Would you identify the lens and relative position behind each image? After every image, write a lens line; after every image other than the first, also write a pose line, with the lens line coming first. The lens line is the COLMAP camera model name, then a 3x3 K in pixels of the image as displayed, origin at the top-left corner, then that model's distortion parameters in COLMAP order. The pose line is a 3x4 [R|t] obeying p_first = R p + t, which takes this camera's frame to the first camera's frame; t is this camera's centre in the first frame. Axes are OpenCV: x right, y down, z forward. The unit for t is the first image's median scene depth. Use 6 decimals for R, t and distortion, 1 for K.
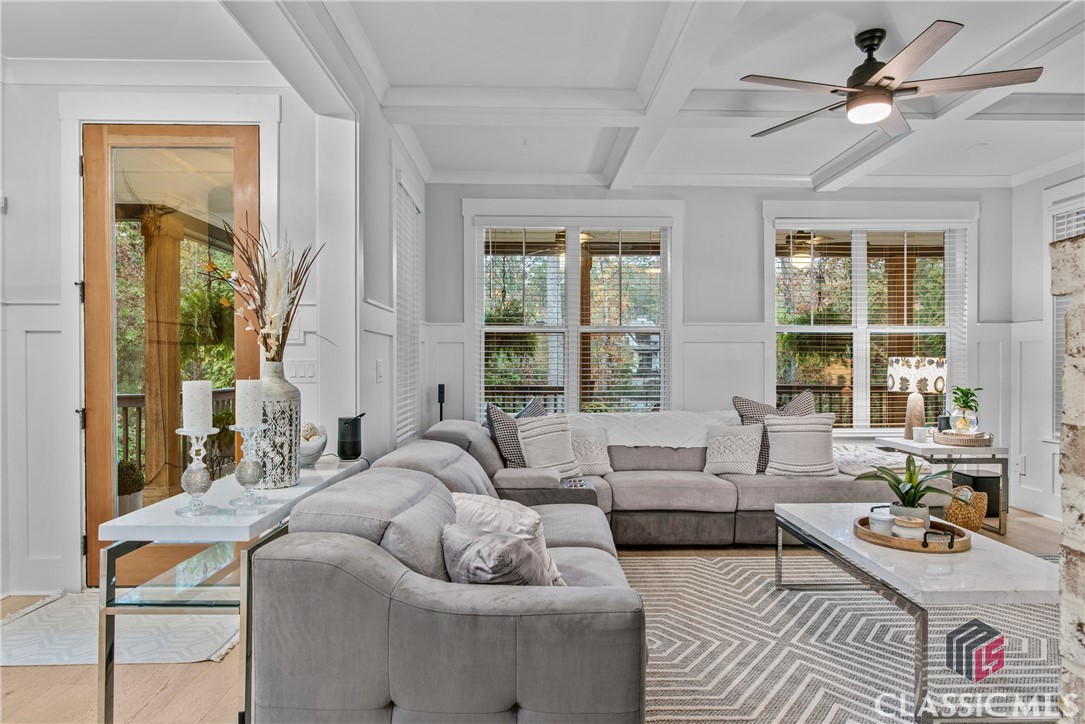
lens RADIAL K [[621.9, 0, 542.5], [0, 621.9, 362.0], [0, 0, 1]] dist [-0.007101, 0.001105]
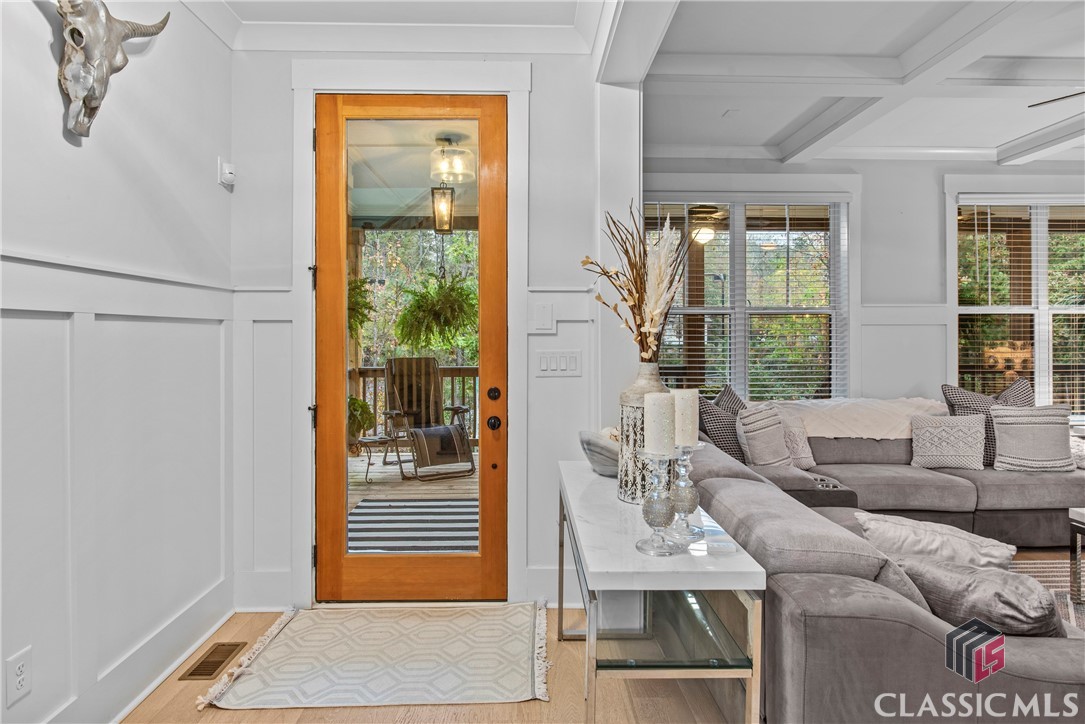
lens RADIAL K [[626.1, 0, 541.1], [0, 626.1, 328.9], [0, 0, 1]] dist [-0.004029, 0.000177]
pose [[0.999998, -0.001383, -0.001622, -0.336976], [0.001371, 0.999970, -0.007560, -0.024723], [0.001633, 0.007558, 0.999970, 0.066593]]
